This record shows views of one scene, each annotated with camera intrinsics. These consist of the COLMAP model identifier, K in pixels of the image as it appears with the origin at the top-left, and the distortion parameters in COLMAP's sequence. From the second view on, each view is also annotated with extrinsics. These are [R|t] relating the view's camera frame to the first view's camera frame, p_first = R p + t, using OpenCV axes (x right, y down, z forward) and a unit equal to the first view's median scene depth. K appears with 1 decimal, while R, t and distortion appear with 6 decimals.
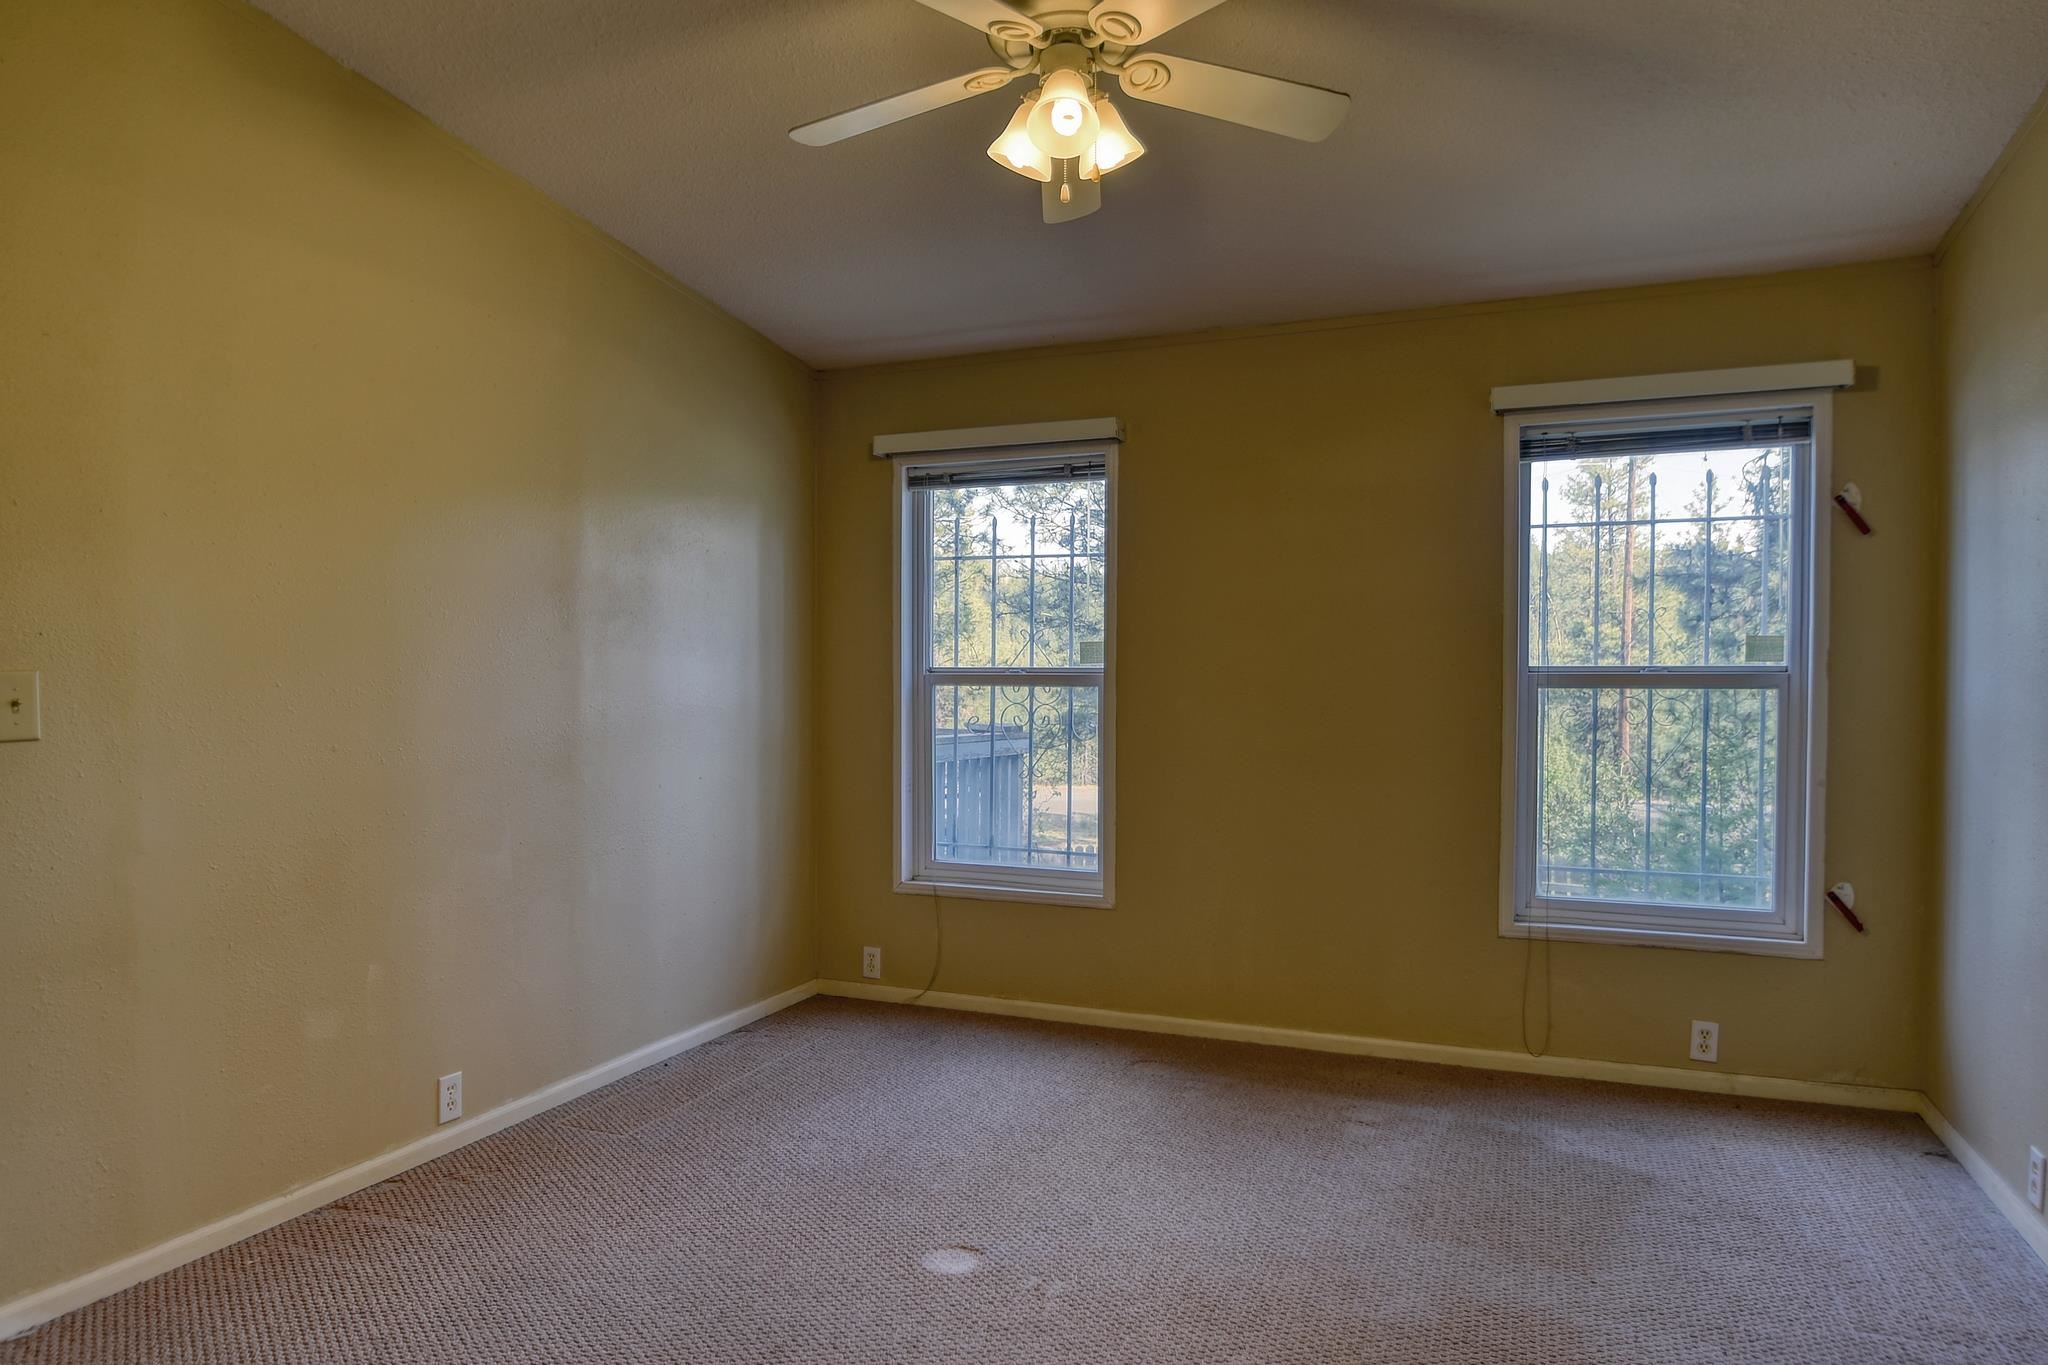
lens RADIAL K [[1319.8, 0, 1026.8], [0, 1319.8, 691.5], [0, 0, 1]] dist [-0.019346, 0.002500]
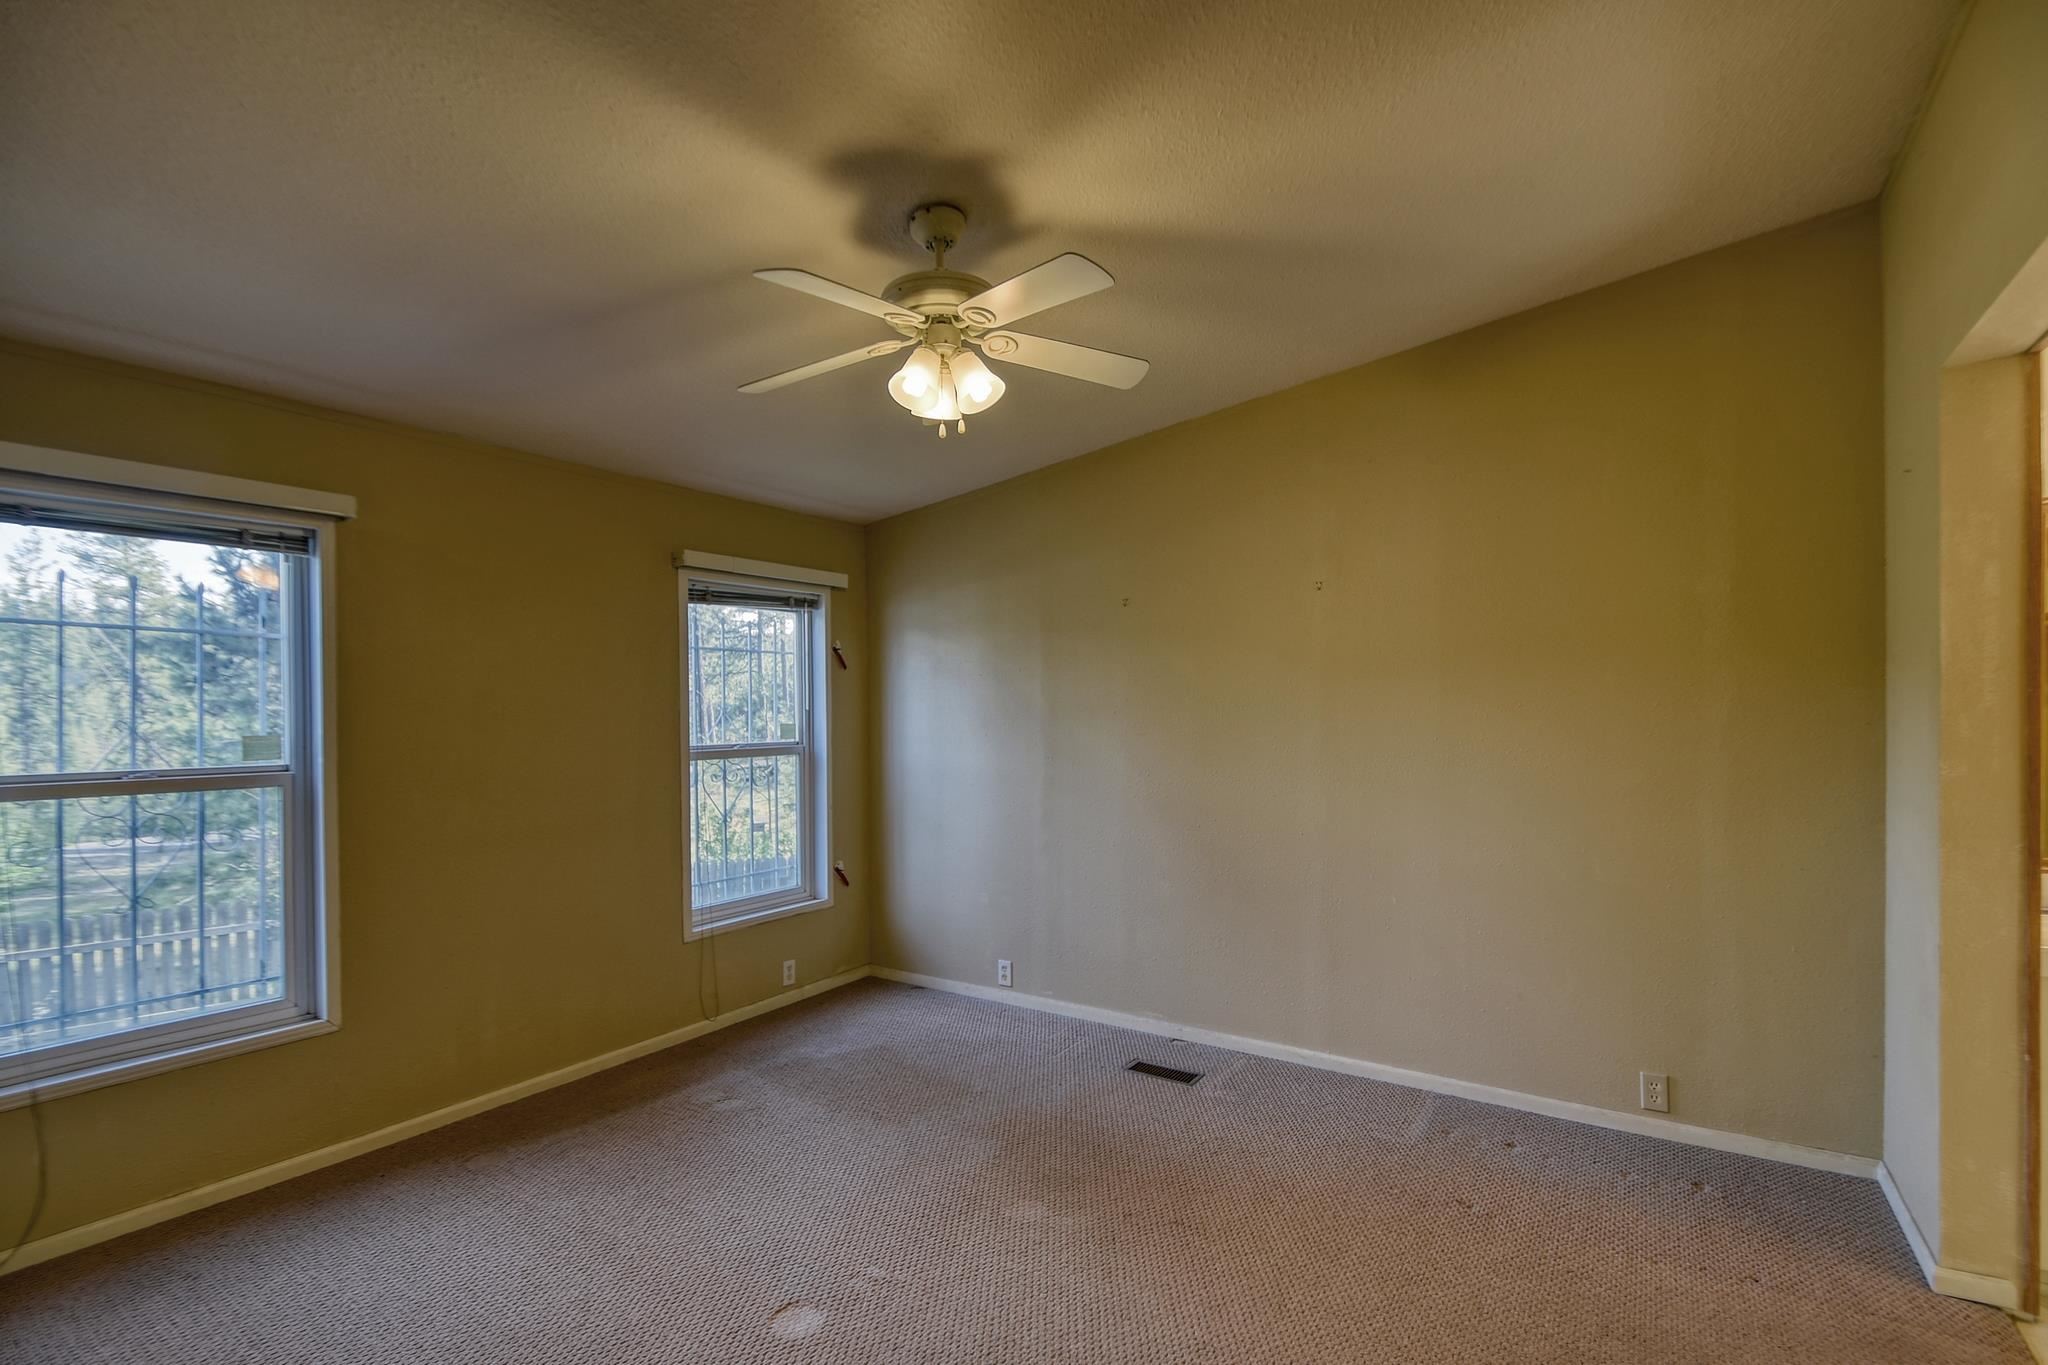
lens RADIAL K [[956.8, 0, 1003.6], [0, 956.8, 686.4], [0, 0, 1]] dist [0.031051, -0.017604]
pose [[0.195983, 0.022681, 0.980345, -0.612397], [0.028552, 0.999177, -0.028825, -0.047877], [-0.980192, 0.033640, 0.195174, 0.492576]]
